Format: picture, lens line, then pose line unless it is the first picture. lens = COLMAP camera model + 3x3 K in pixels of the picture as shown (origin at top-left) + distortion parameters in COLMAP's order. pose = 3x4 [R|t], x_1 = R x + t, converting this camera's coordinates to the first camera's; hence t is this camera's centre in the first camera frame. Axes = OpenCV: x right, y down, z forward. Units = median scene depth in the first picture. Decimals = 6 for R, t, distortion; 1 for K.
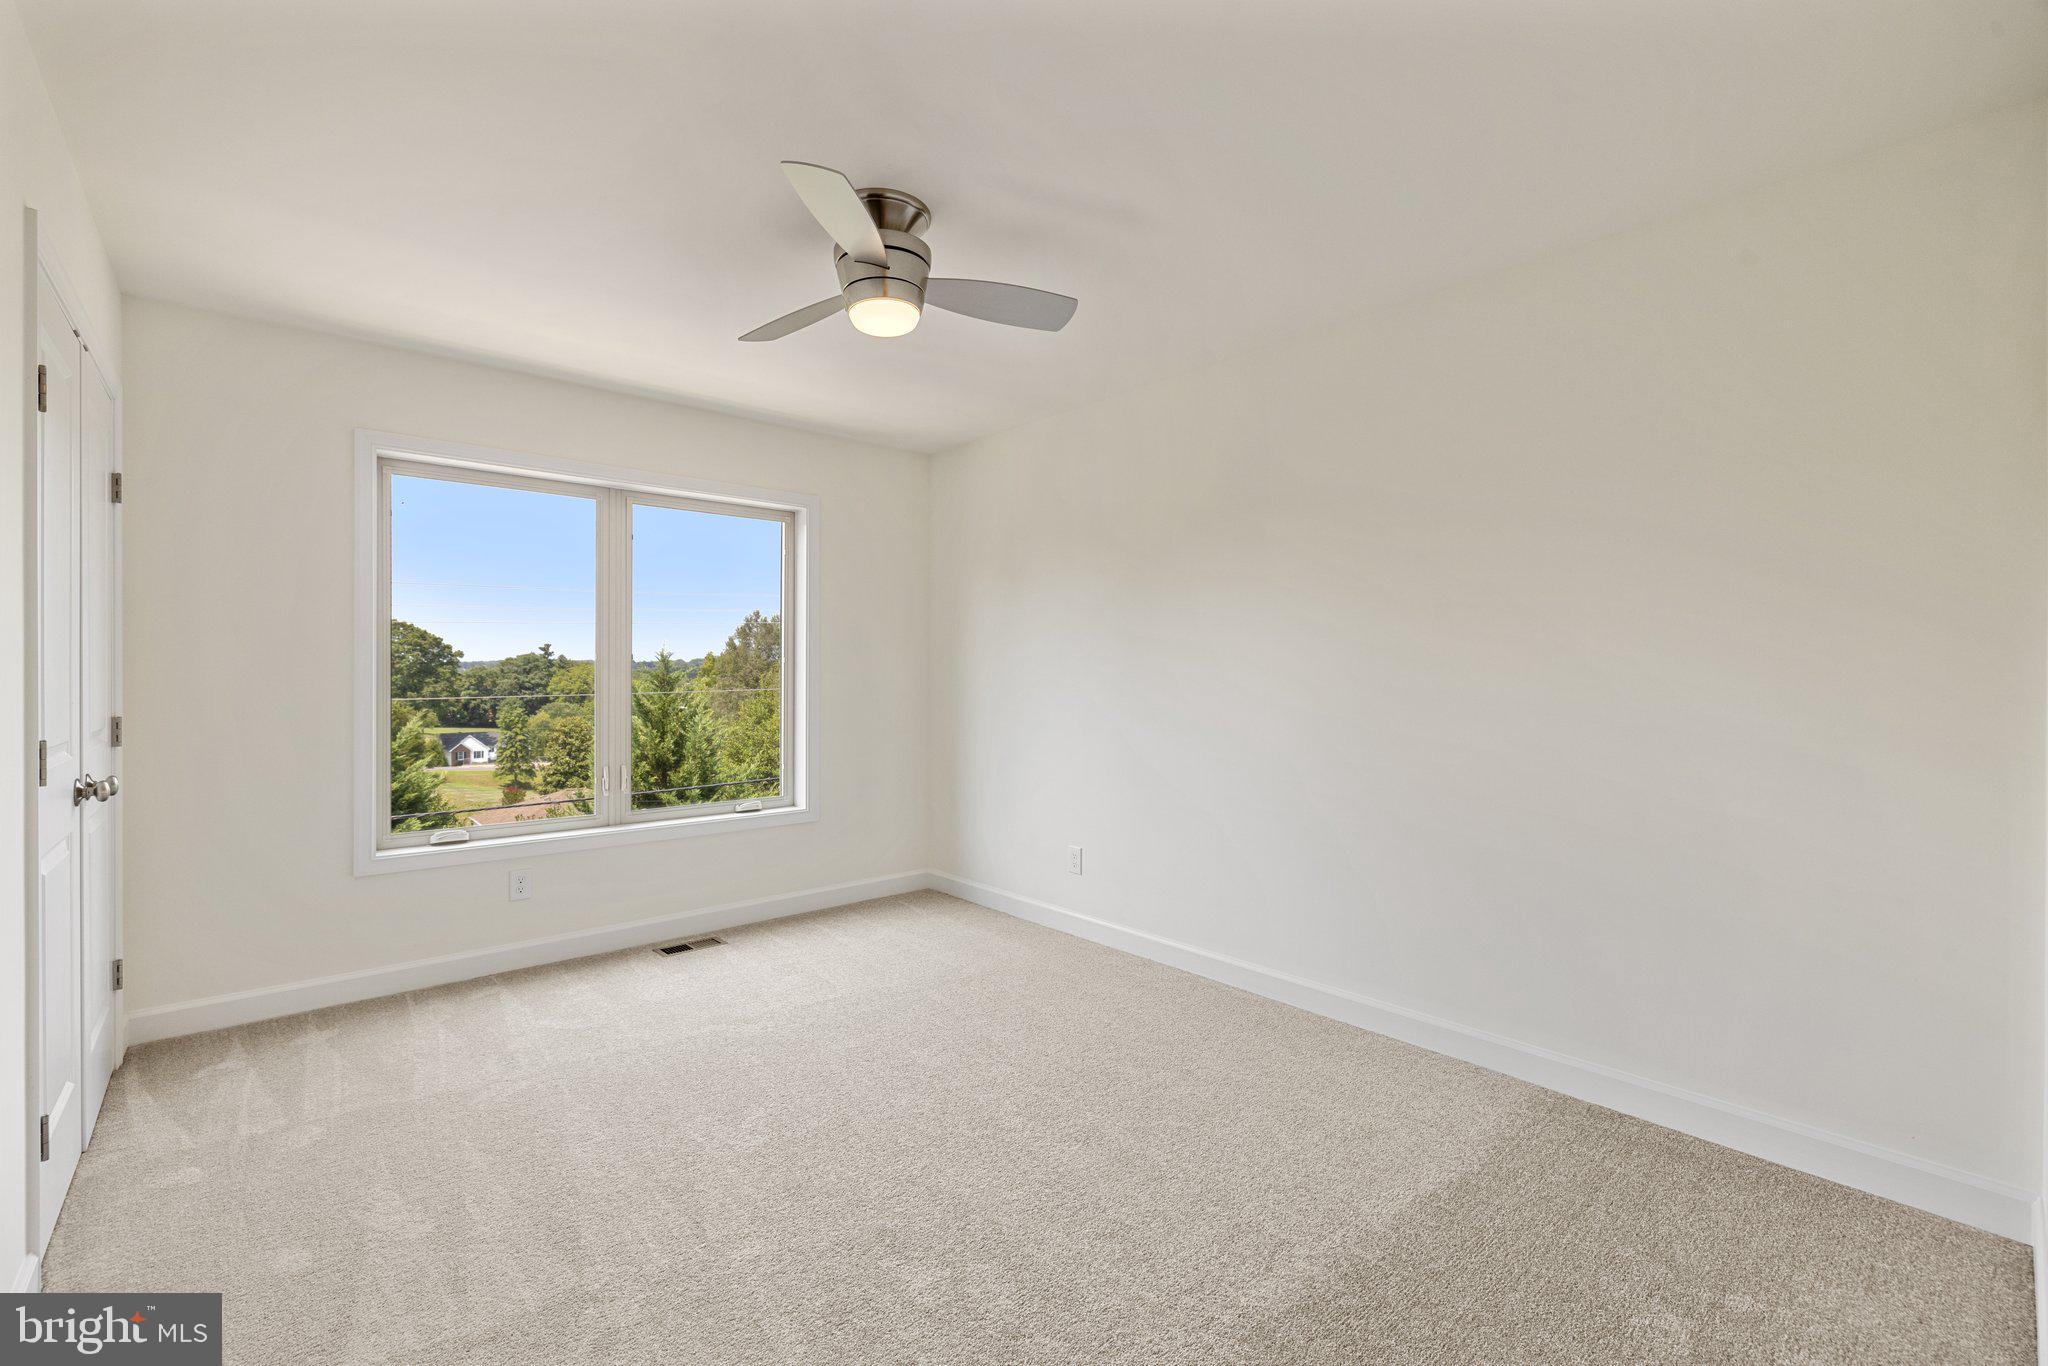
lens RADIAL K [[867.3, 0, 1017.4], [0, 867.3, 679.6], [0, 0, 1]] dist [0.004593, -0.000252]
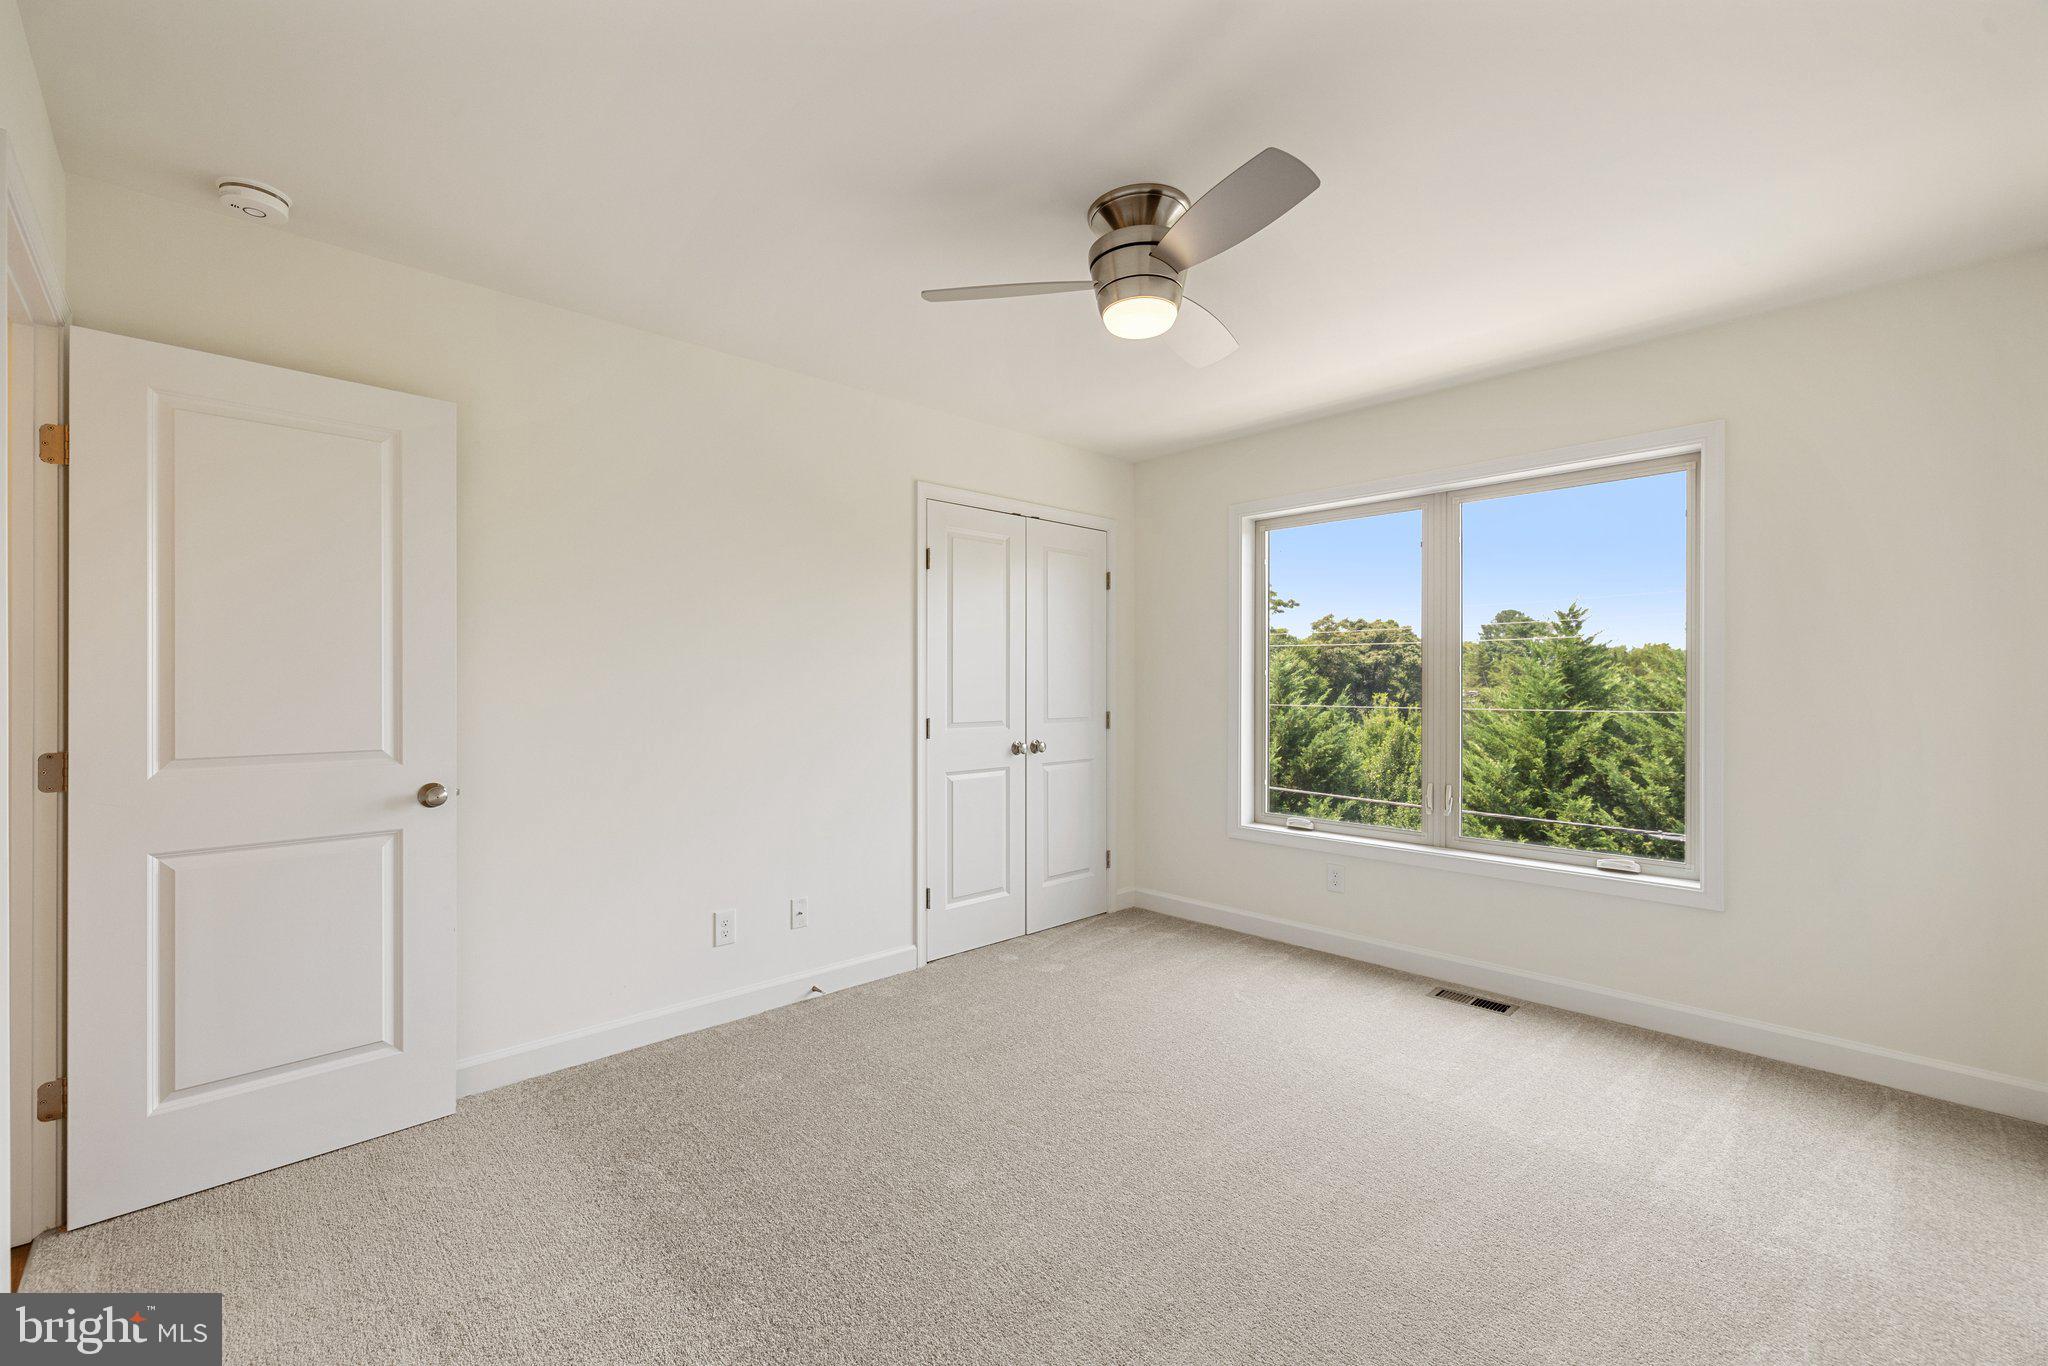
lens RADIAL K [[867.3, 0, 1024.4], [0, 867.3, 676.7], [0, 0, 1]] dist [0.004593, -0.000252]
pose [[0.044802, -0.021555, -0.998763, 0.470857], [-0.018634, 0.999575, -0.022409, 0.012546], [0.998822, 0.019614, 0.044381, 0.509748]]
